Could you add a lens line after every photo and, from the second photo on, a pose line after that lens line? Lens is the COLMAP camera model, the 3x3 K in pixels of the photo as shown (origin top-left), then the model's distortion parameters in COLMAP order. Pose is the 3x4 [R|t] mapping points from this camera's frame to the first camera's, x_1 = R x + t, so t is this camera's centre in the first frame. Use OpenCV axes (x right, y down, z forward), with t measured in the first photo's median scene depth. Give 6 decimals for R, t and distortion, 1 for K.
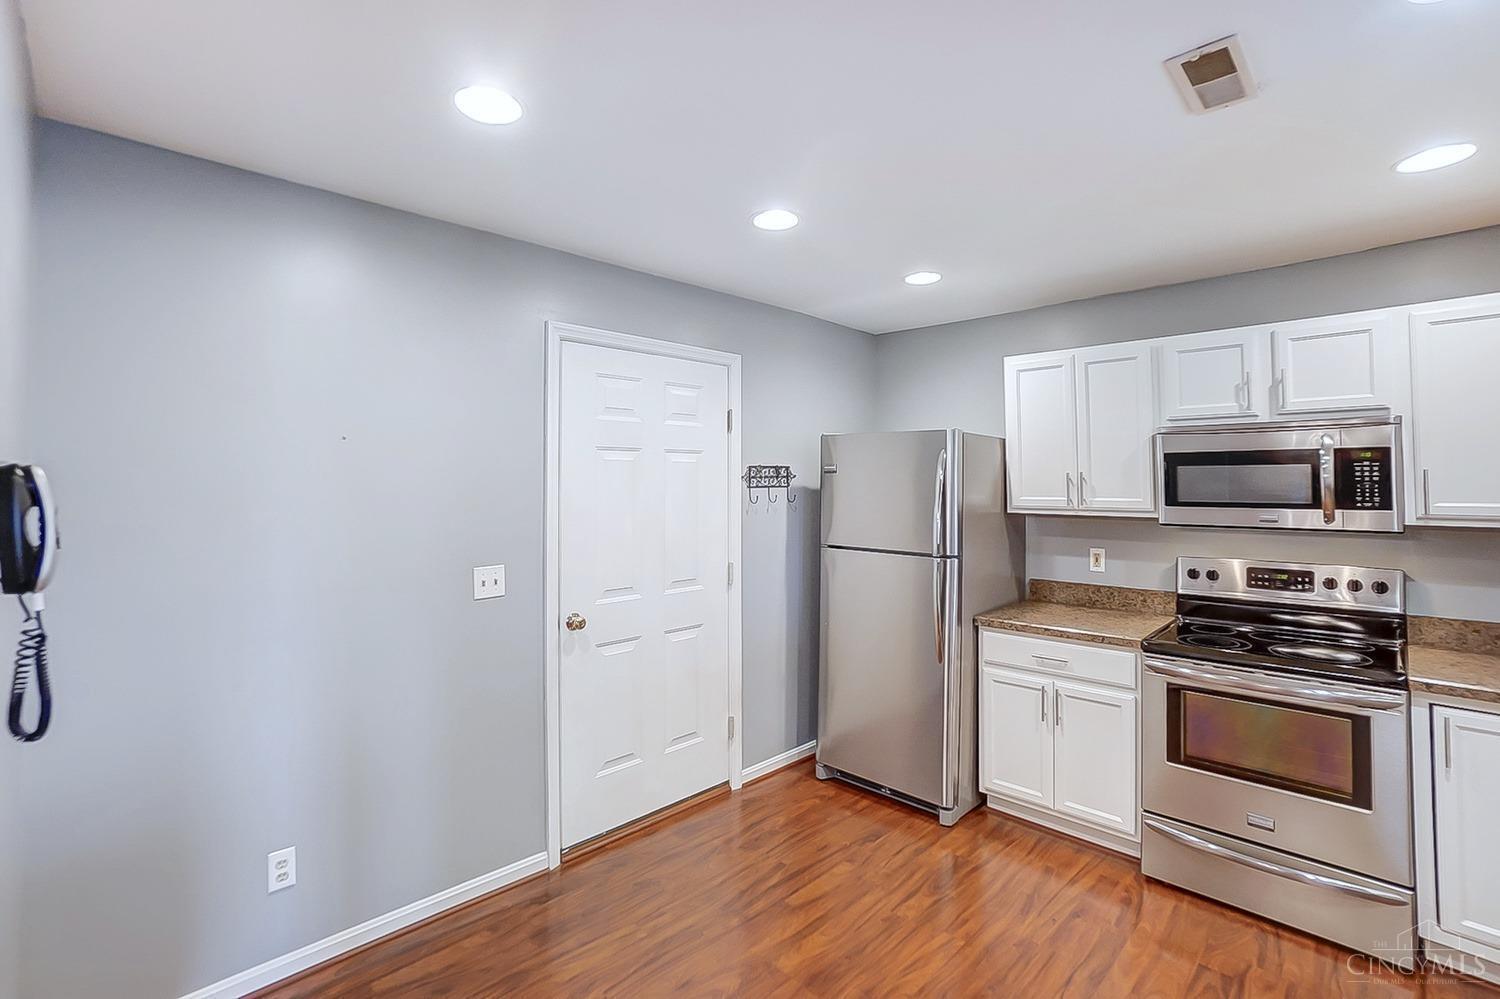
lens RADIAL K [[685.4, 0, 740.9], [0, 685.4, 464.6], [0, 0, 1]] dist [-0.000385, 0.000222]
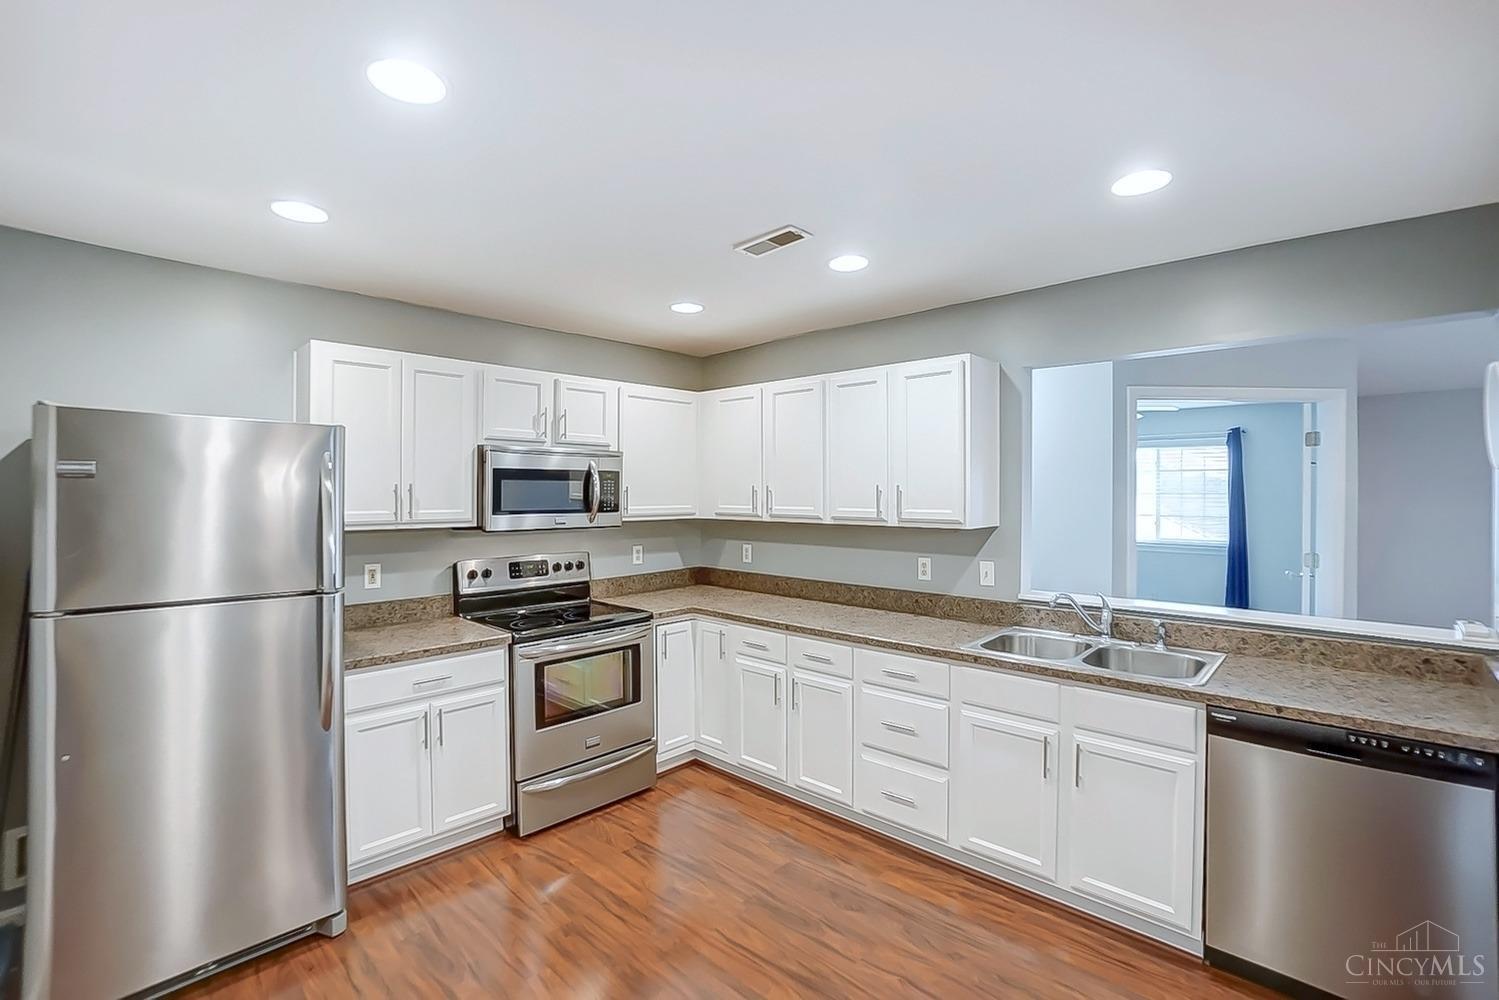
lens RADIAL K [[683.1, 0, 749.5], [0, 683.1, 500.0], [0, 0, 1]] dist [-0.001376, 0.000281]
pose [[0.005714, -0.007777, 0.999953, -0.491893], [-0.025541, 0.999642, 0.007920, 0.015684], [-0.999657, -0.025585, 0.005514, 0.564806]]
